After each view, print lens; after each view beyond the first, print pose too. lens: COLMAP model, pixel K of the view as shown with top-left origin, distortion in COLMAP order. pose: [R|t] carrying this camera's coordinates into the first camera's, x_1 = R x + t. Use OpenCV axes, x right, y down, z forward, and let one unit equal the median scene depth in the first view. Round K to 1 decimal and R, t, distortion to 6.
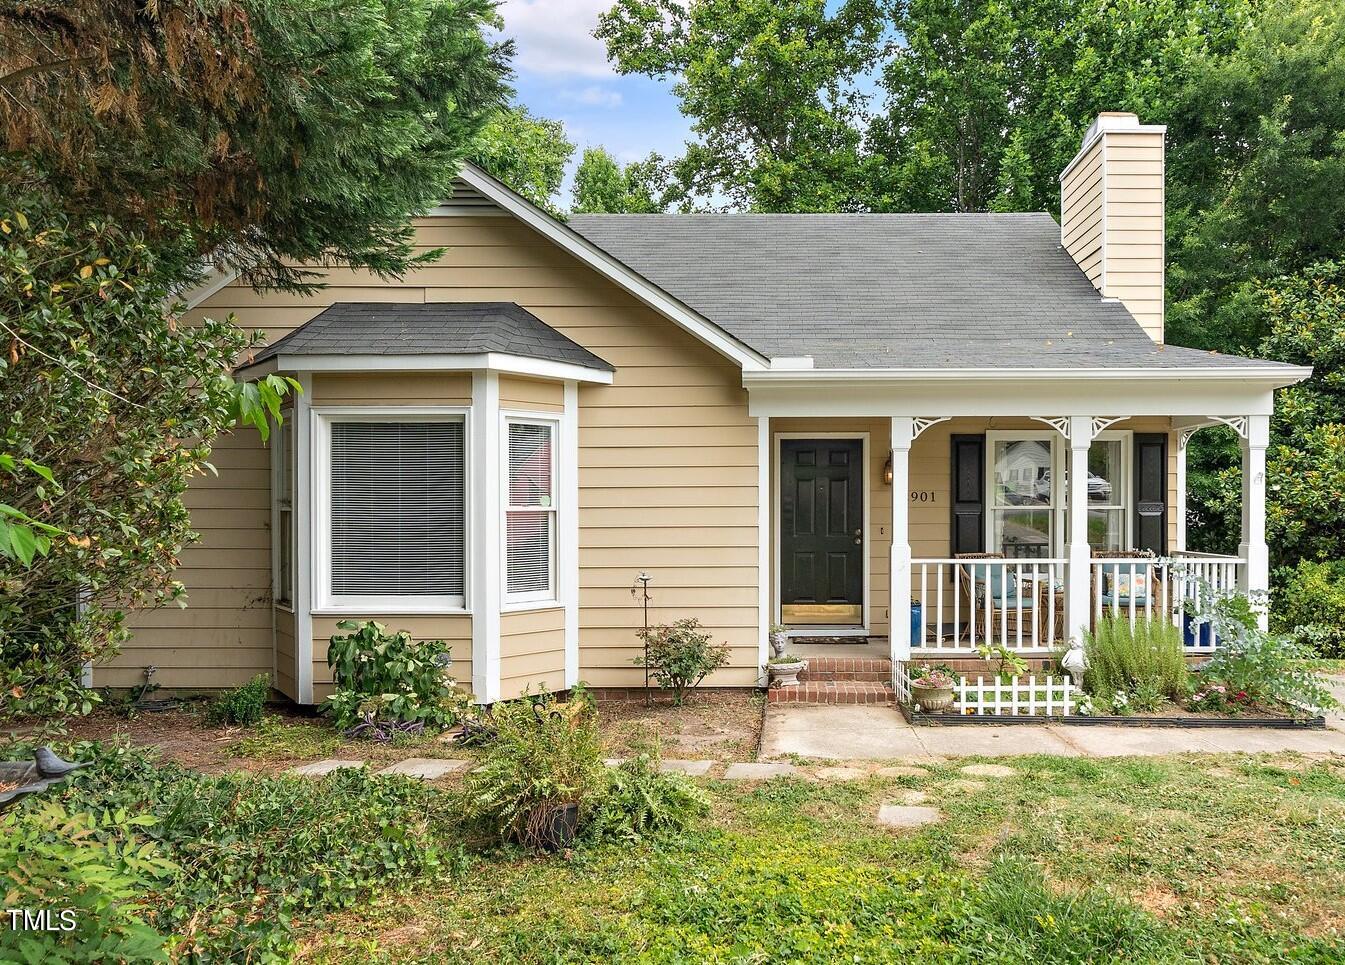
lens RADIAL K [[880.6, 0, 670.9], [0, 880.6, 493.8], [0, 0, 1]] dist [0.000719, -0.003218]
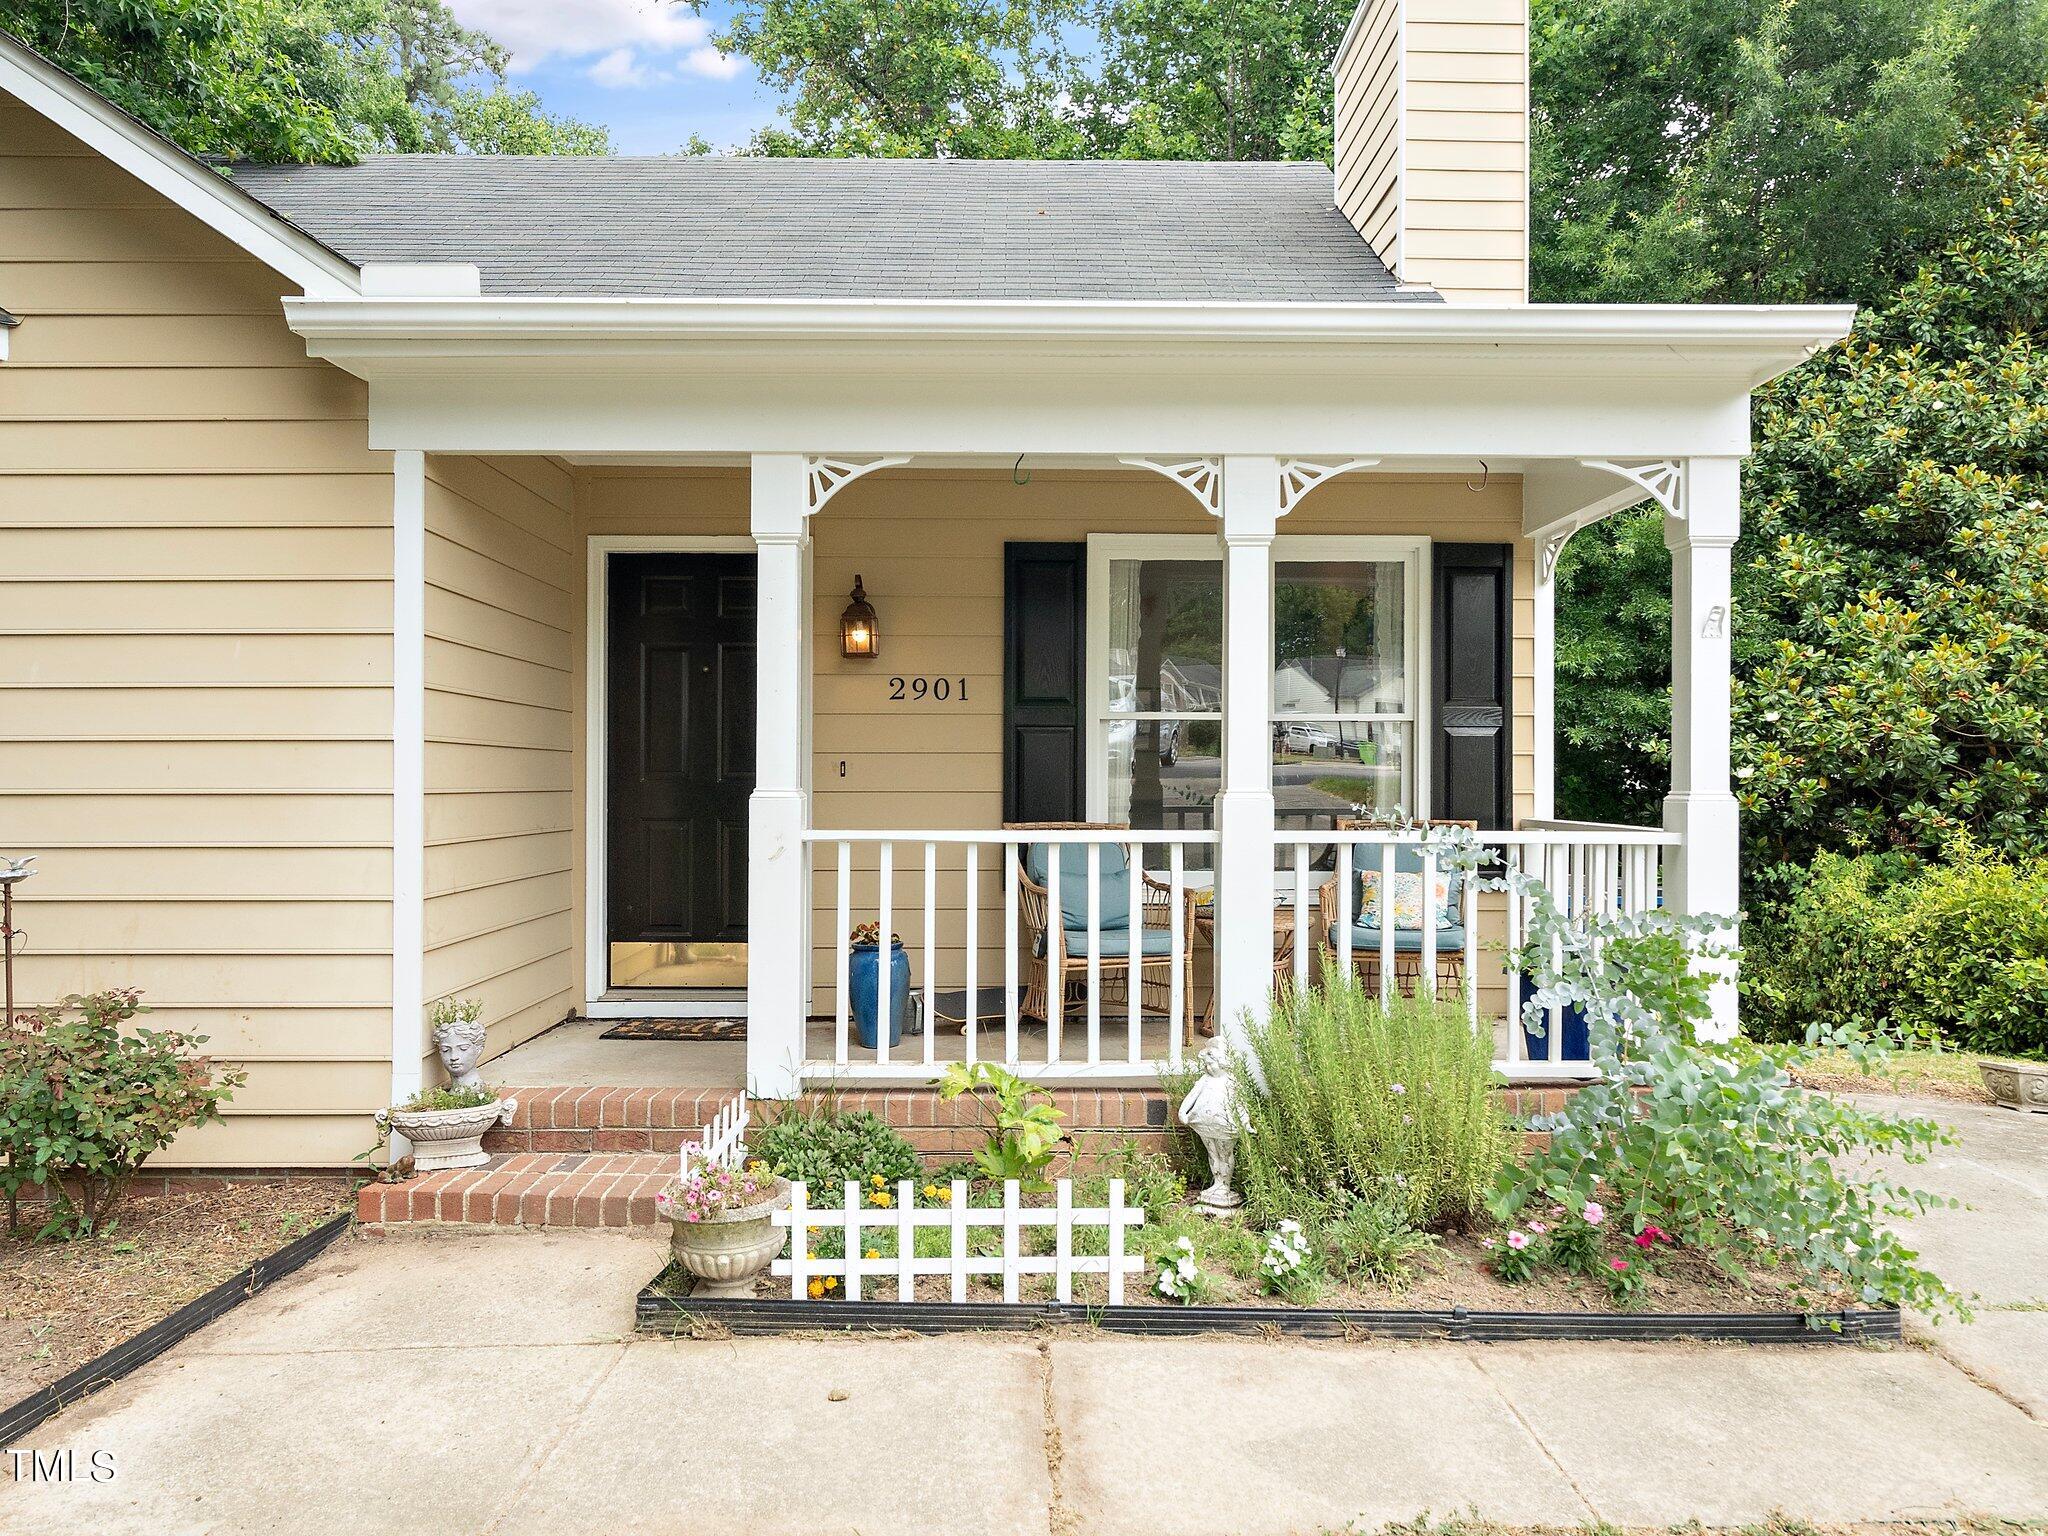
lens RADIAL K [[1130.2, 0, 1022.0], [0, 1130.2, 757.7], [0, 0, 1]] dist [-0.003539, -0.003071]
pose [[0.999936, 0.006382, 0.009305, 0.324749], [-0.006246, 0.999875, -0.014533, 0.044819], [-0.009396, 0.014474, 0.999851, 0.459248]]
